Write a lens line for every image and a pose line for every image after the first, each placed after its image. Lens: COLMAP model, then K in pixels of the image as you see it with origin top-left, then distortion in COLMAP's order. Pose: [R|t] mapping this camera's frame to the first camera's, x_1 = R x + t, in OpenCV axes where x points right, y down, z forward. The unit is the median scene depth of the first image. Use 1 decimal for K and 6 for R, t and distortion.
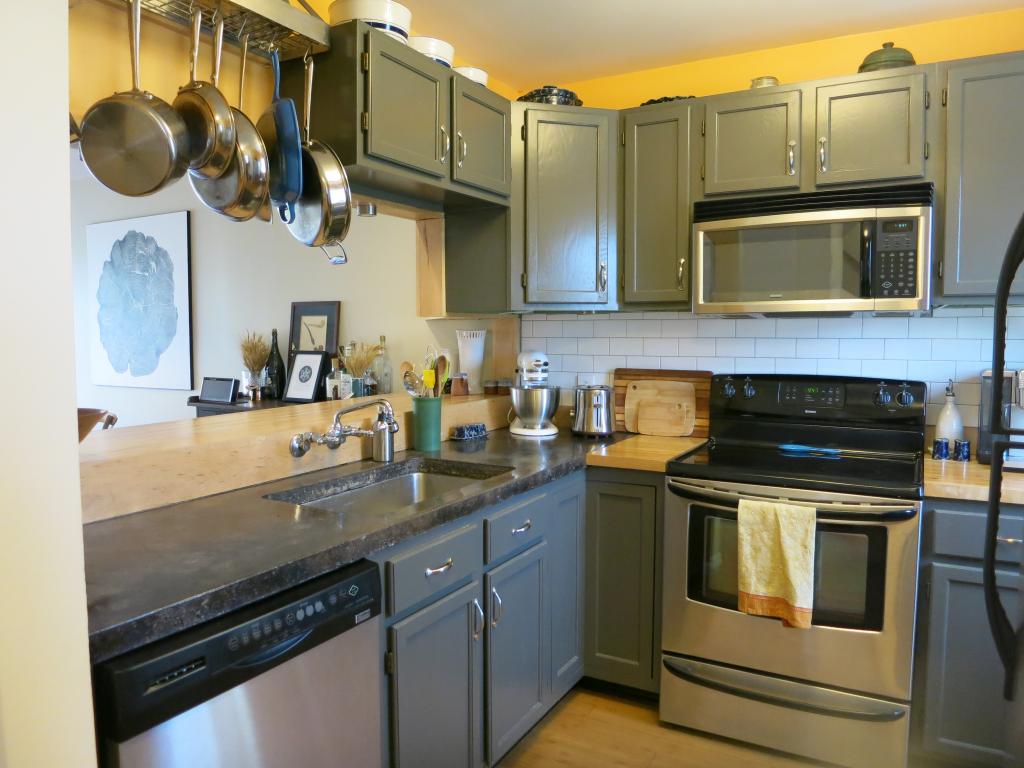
lens RADIAL K [[732.2, 0, 512.0], [0, 732.2, 384.0], [0, 0, 1]] dist [-0.039181, -0.008071]
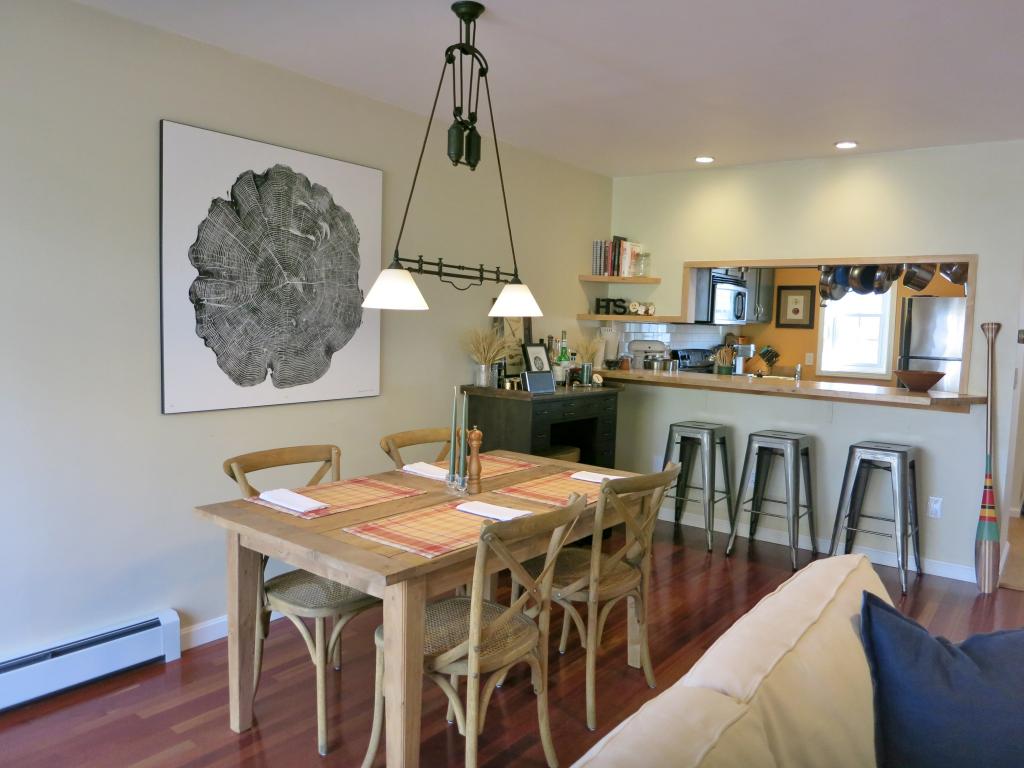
lens RADIAL K [[722.0, 0, 512.0], [0, 722.0, 384.0], [0, 0, 1]] dist [-0.034669, -0.002072]
pose [[0.153899, -0.078138, 0.984992, -2.061860], [0.041002, 0.996515, 0.072646, -0.096435], [-0.987235, 0.029207, 0.156567, 1.251620]]
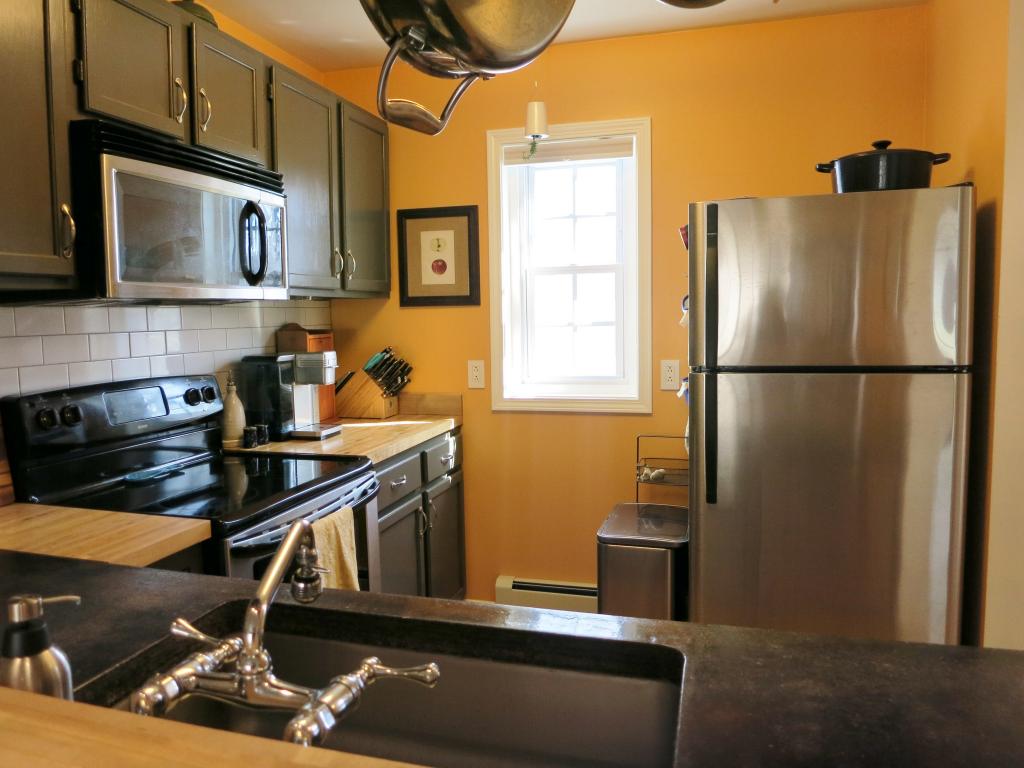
lens RADIAL K [[732.2, 0, 512.0], [0, 732.2, 384.0], [0, 0, 1]] dist [-0.039181, -0.008071]
pose [[-0.236851, -0.086906, 0.967651, -0.437597], [0.082569, 0.990587, 0.109176, -0.060144], [-0.968031, 0.105756, -0.227446, 0.794756]]
